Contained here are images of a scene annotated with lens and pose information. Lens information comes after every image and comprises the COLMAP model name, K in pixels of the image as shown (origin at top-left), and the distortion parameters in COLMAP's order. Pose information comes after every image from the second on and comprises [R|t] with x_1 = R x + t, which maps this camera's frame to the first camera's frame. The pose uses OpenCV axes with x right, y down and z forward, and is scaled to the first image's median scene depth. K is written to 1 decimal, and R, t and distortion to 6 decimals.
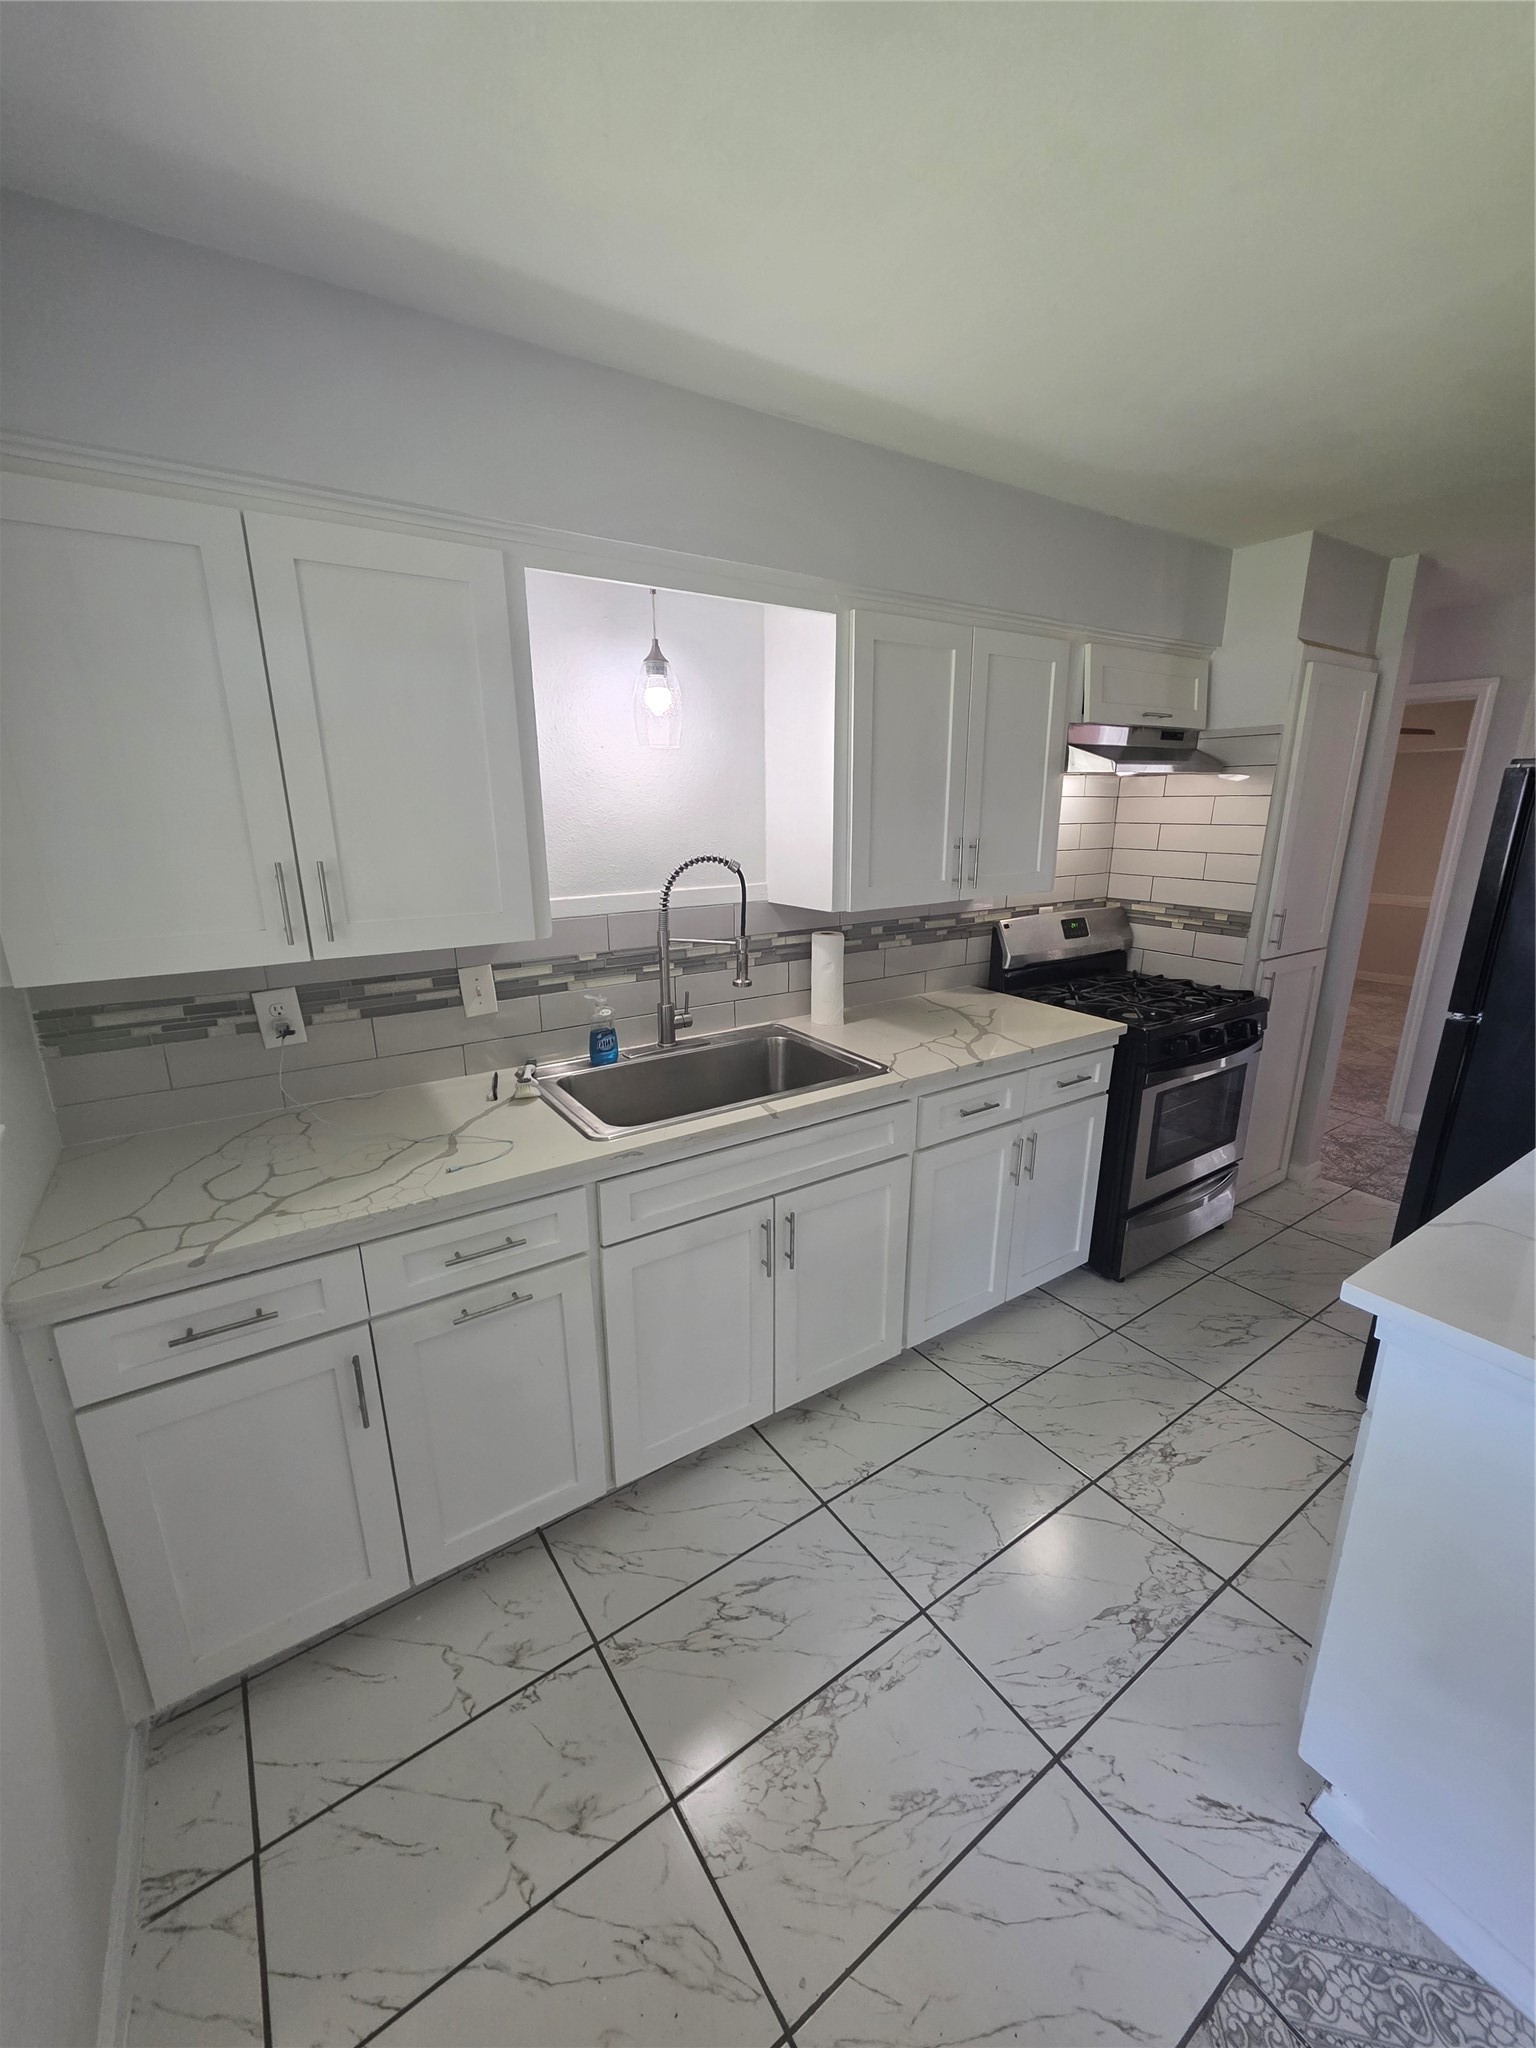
lens RADIAL K [[816.6, 0, 778.3], [0, 816.6, 1031.6], [0, 0, 1]] dist [0.002373, 0.000205]
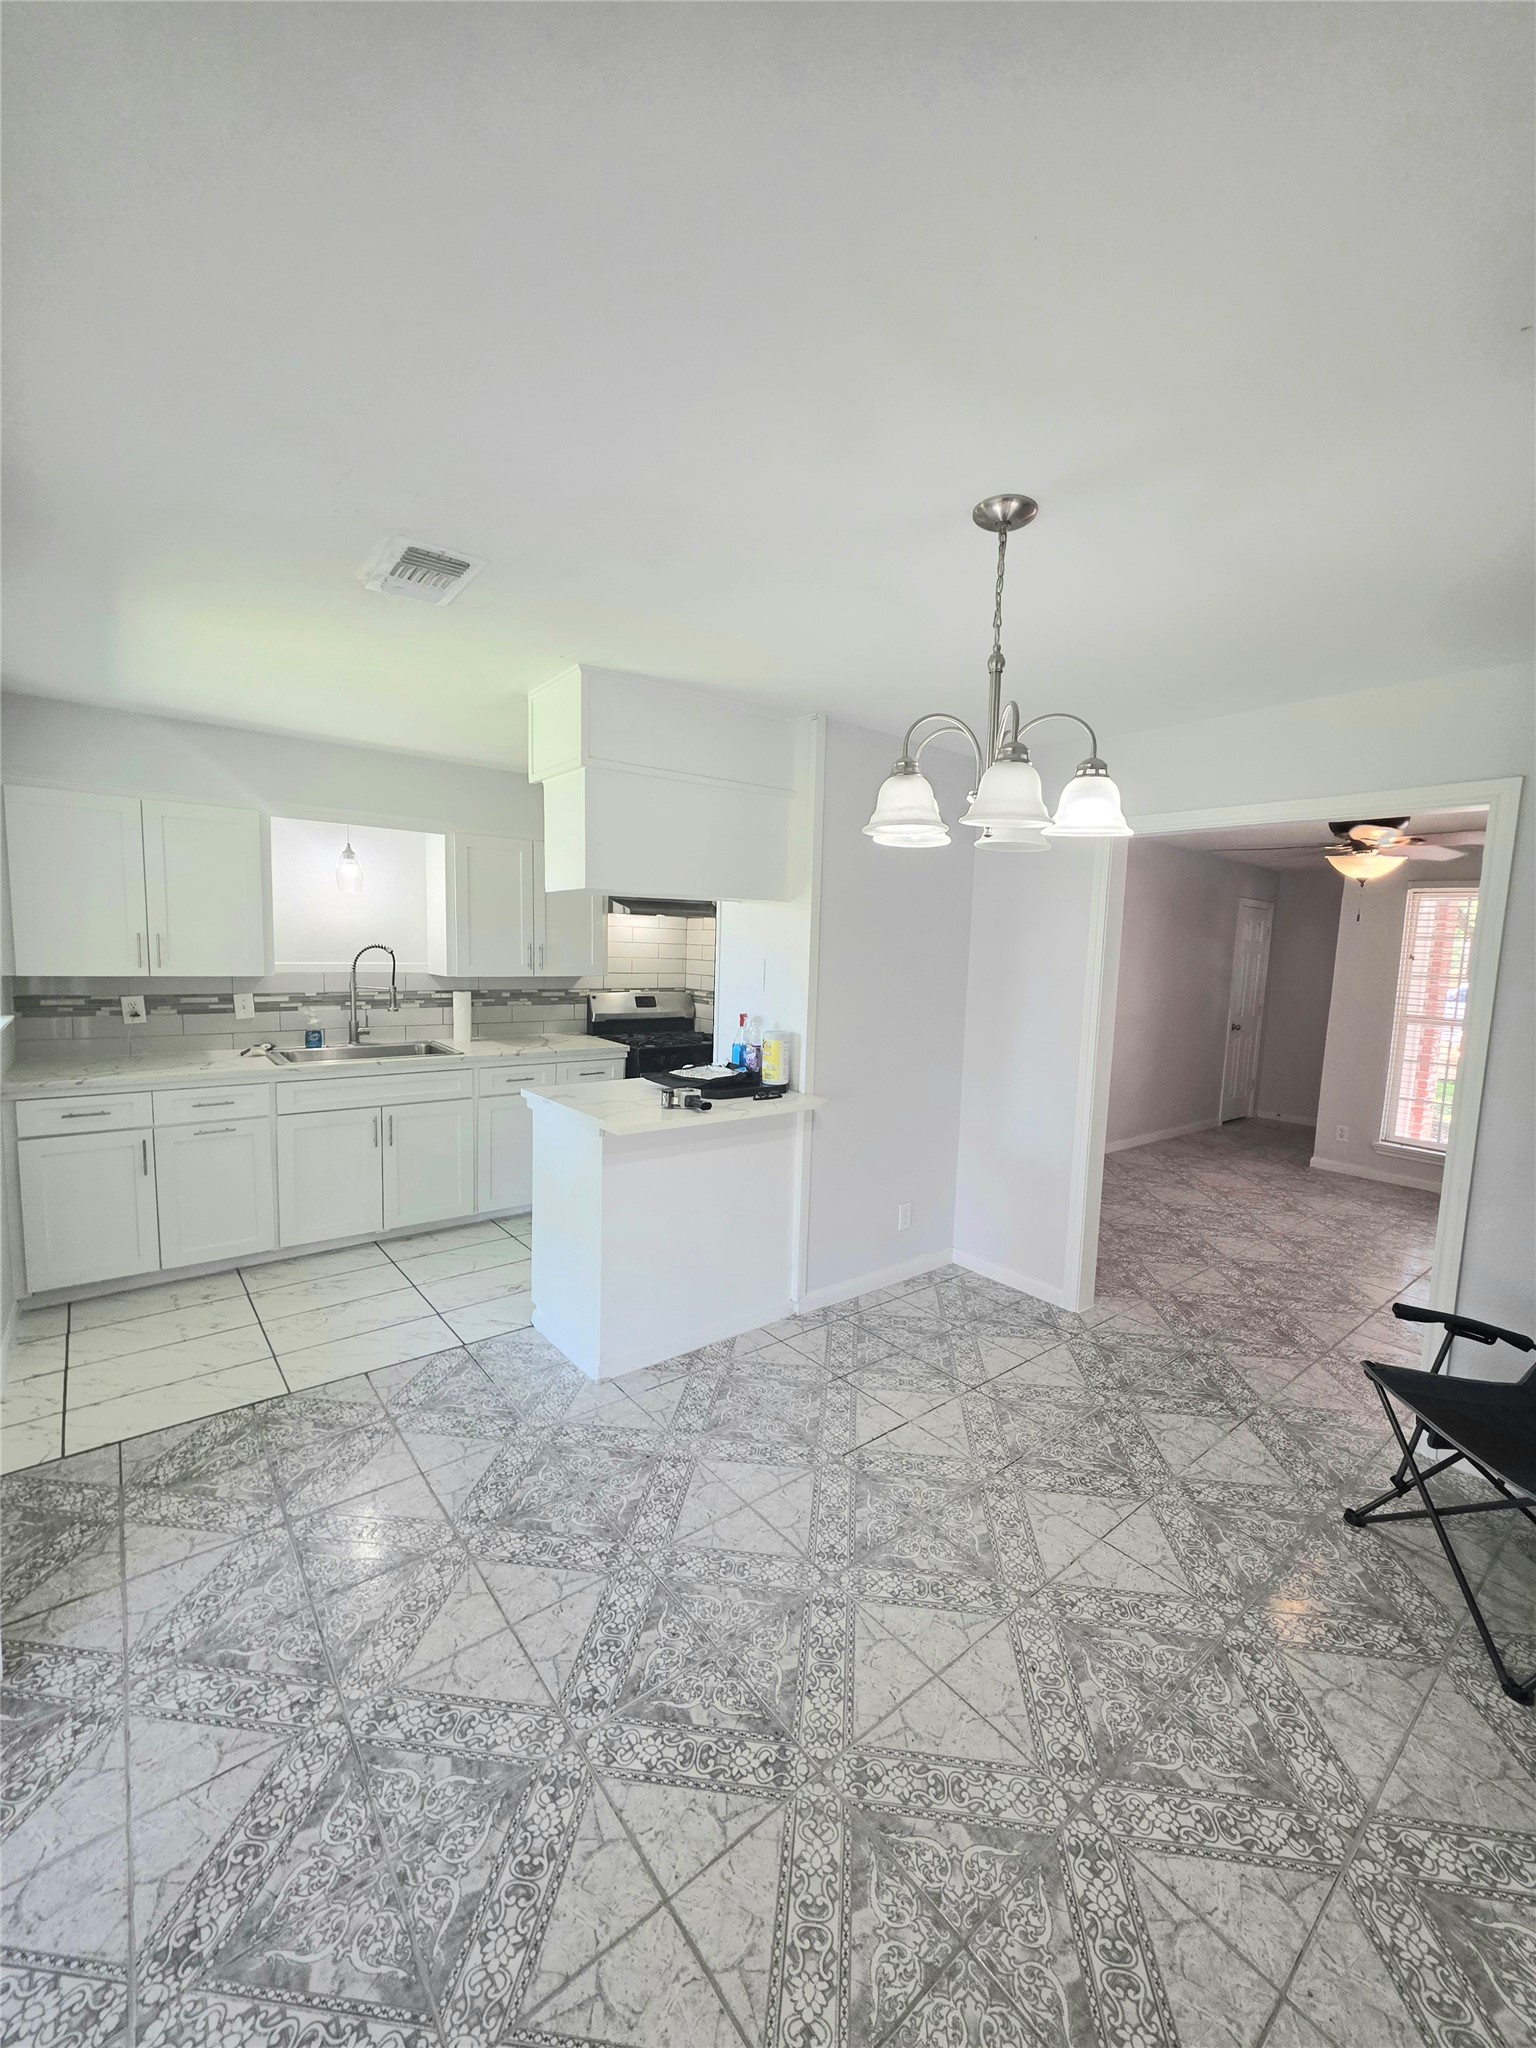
lens RADIAL K [[816.6, 0, 778.3], [0, 816.6, 1031.6], [0, 0, 1]] dist [0.002373, 0.000205]
pose [[0.996040, 0.025855, 0.085064, 0.739692], [-0.011758, 0.986684, -0.162225, 0.310754], [-0.088126, 0.160582, 0.983080, -1.029946]]
